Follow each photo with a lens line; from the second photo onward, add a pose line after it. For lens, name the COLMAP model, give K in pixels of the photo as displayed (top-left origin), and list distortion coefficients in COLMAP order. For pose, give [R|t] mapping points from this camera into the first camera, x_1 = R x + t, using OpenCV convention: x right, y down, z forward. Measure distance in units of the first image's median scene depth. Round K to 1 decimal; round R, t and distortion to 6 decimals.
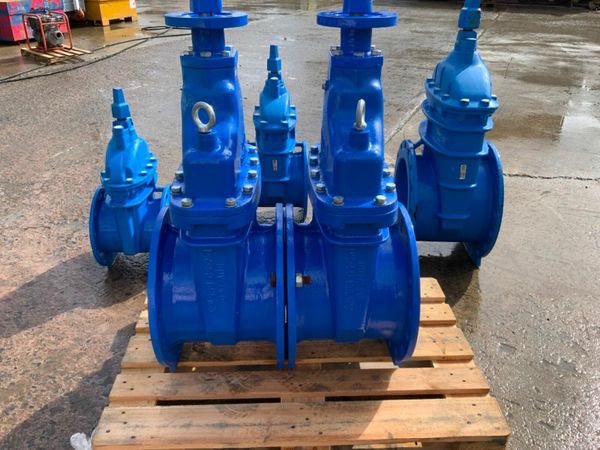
lens RADIAL K [[500.0, 0, 300.0], [0, 500.0, 225.0], [0, 0, 1]] dist [0.070523, -0.129581]
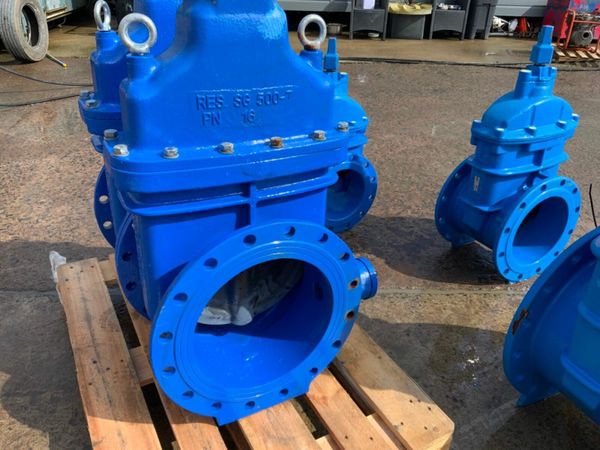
lens RADIAL K [[500.0, 0, 300.0], [0, 500.0, 225.0], [0, 0, 1]] dist [0.070523, -0.129581]
pose [[0.428848, 0.419339, -0.800153, 0.562565], [-0.437792, 0.871247, 0.221960, -0.145043], [0.790207, 0.255113, 0.557216, 0.491003]]
